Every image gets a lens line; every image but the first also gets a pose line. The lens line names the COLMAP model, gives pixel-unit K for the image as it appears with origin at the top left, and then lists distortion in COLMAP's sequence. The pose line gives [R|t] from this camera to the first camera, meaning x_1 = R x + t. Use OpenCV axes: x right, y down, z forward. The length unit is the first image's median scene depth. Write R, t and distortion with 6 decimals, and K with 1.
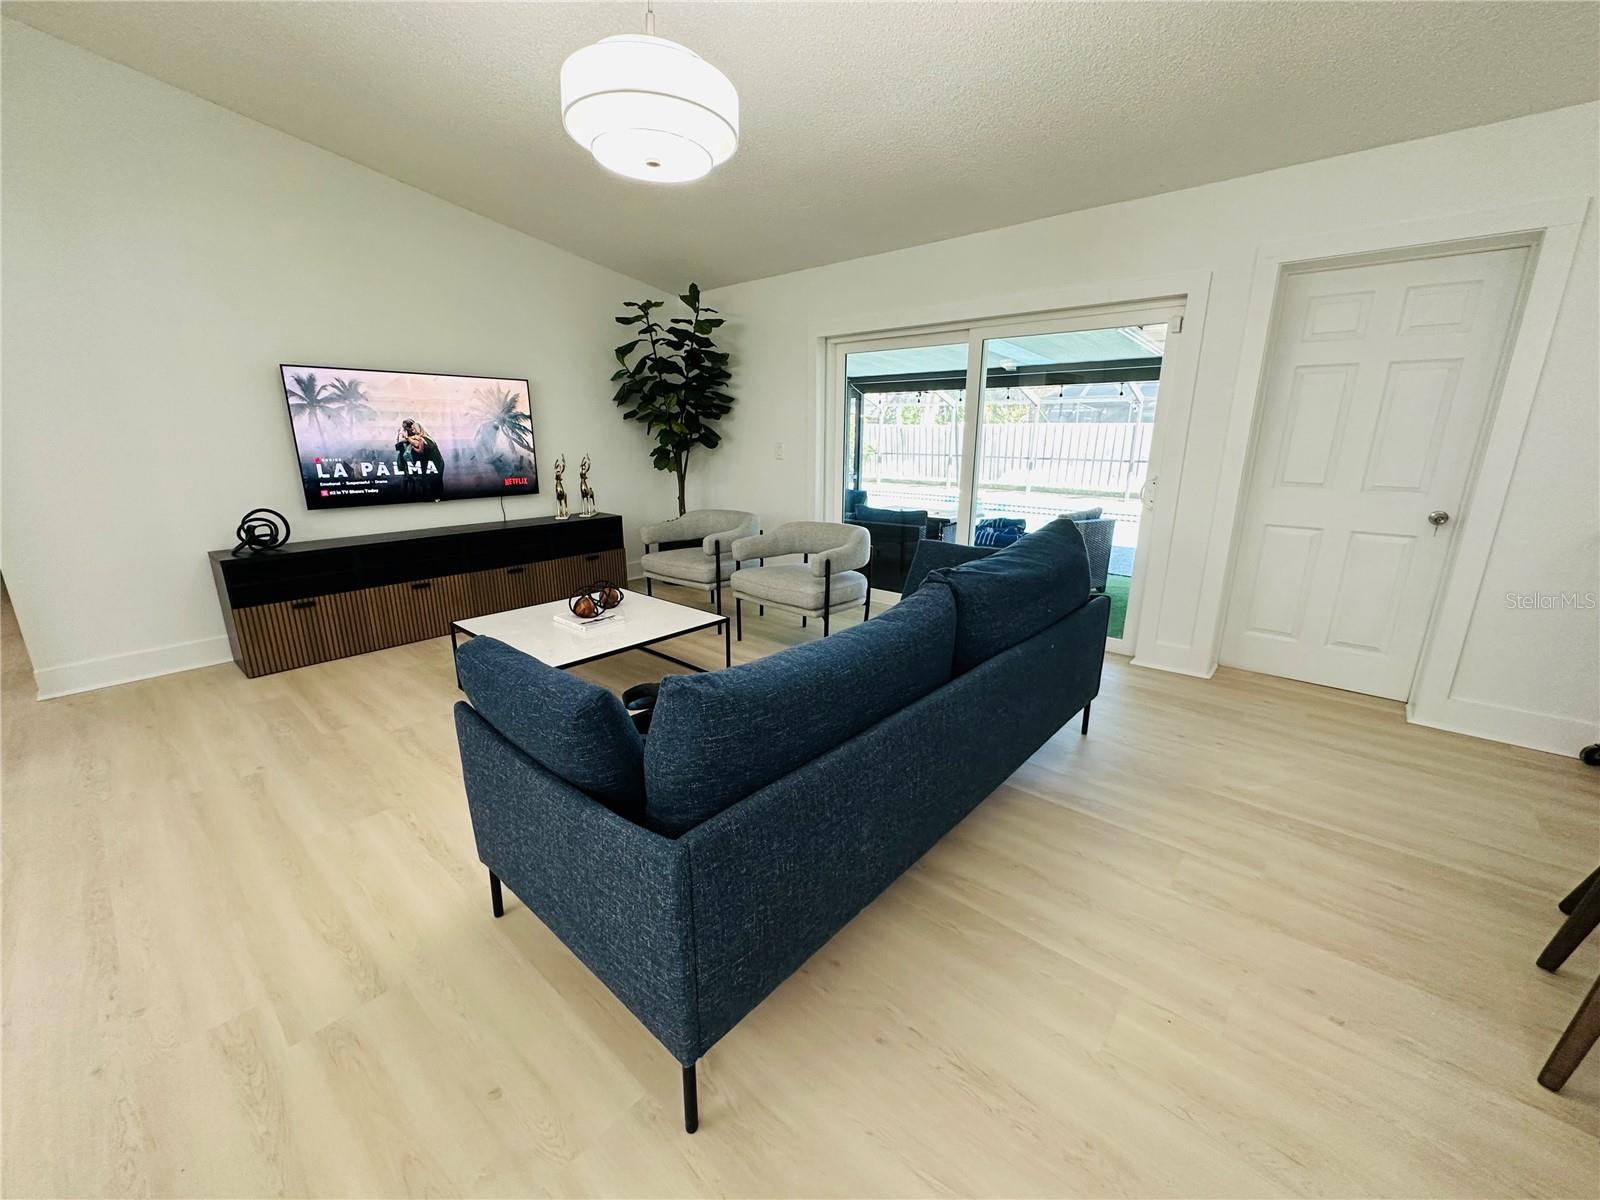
lens RADIAL K [[641.0, 0, 800.0], [0, 641.0, 600.0], [0, 0, 1]] dist [-0.001100, 0.000123]
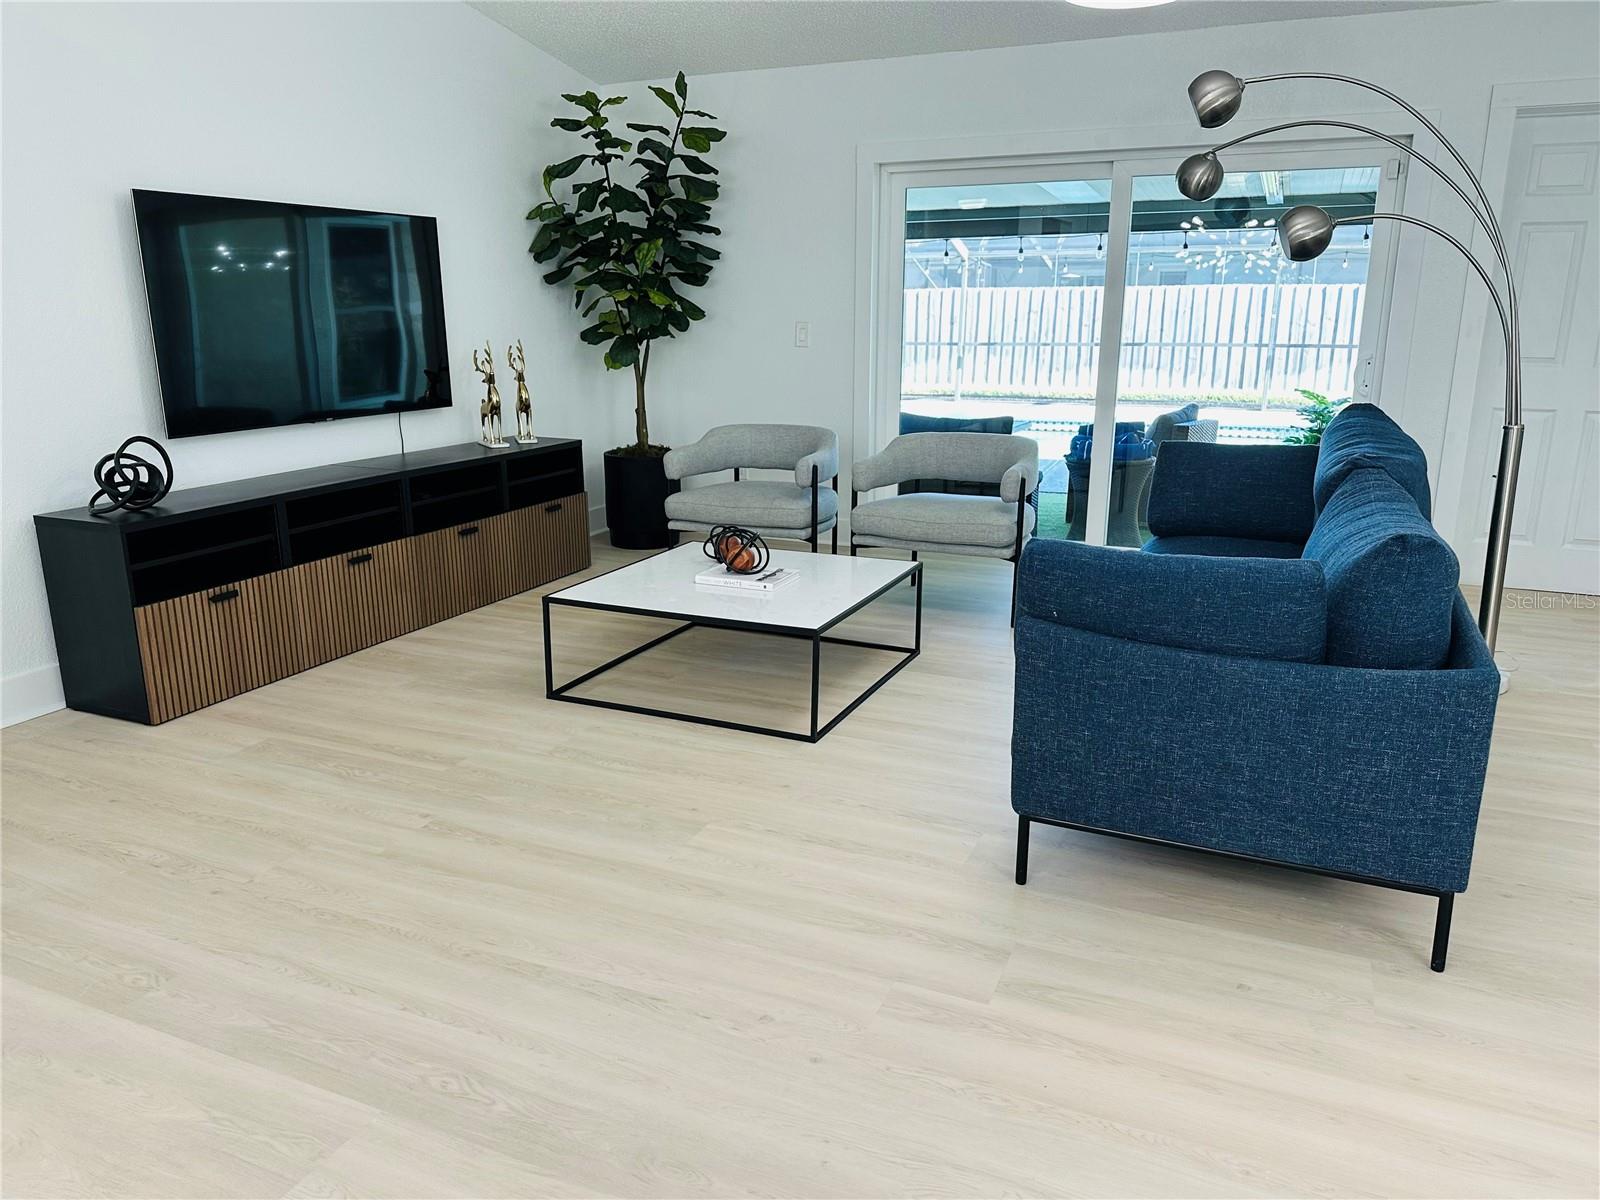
lens RADIAL K [[1137.5, 0, 800.0], [0, 1137.5, 600.0], [0, 0, 1]] dist [0.077529, -0.103983]
pose [[0.953950, -0.078965, 0.289385, -0.421729], [0.079644, 0.996779, 0.009446, 0.032091], [-0.289198, 0.014037, 0.957166, -0.129496]]
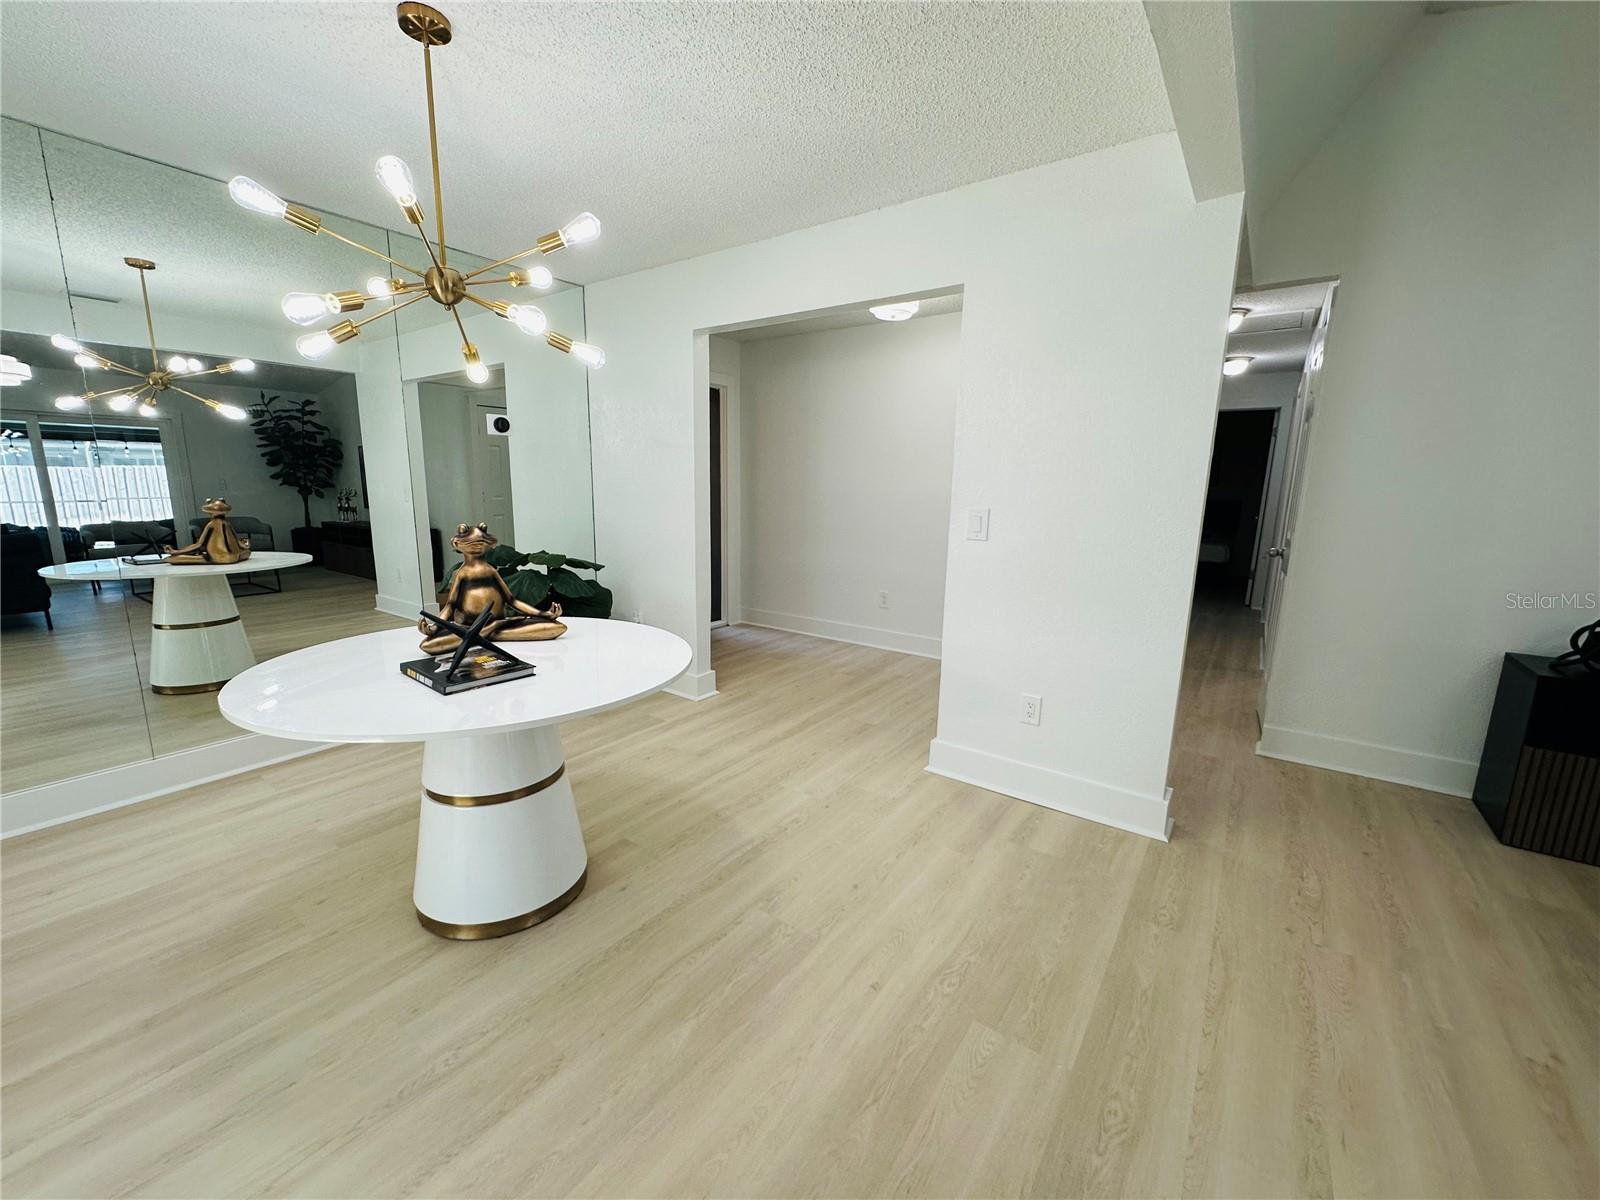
lens RADIAL K [[632.4, 0, 800.0], [0, 632.4, 600.0], [0, 0, 1]] dist [0.000642, 0.000221]
pose [[0.091401, 0.185624, -0.978361, -0.219103], [-0.268091, 0.950786, 0.155346, -0.021753], [0.959048, 0.248091, 0.136667, 0.080313]]
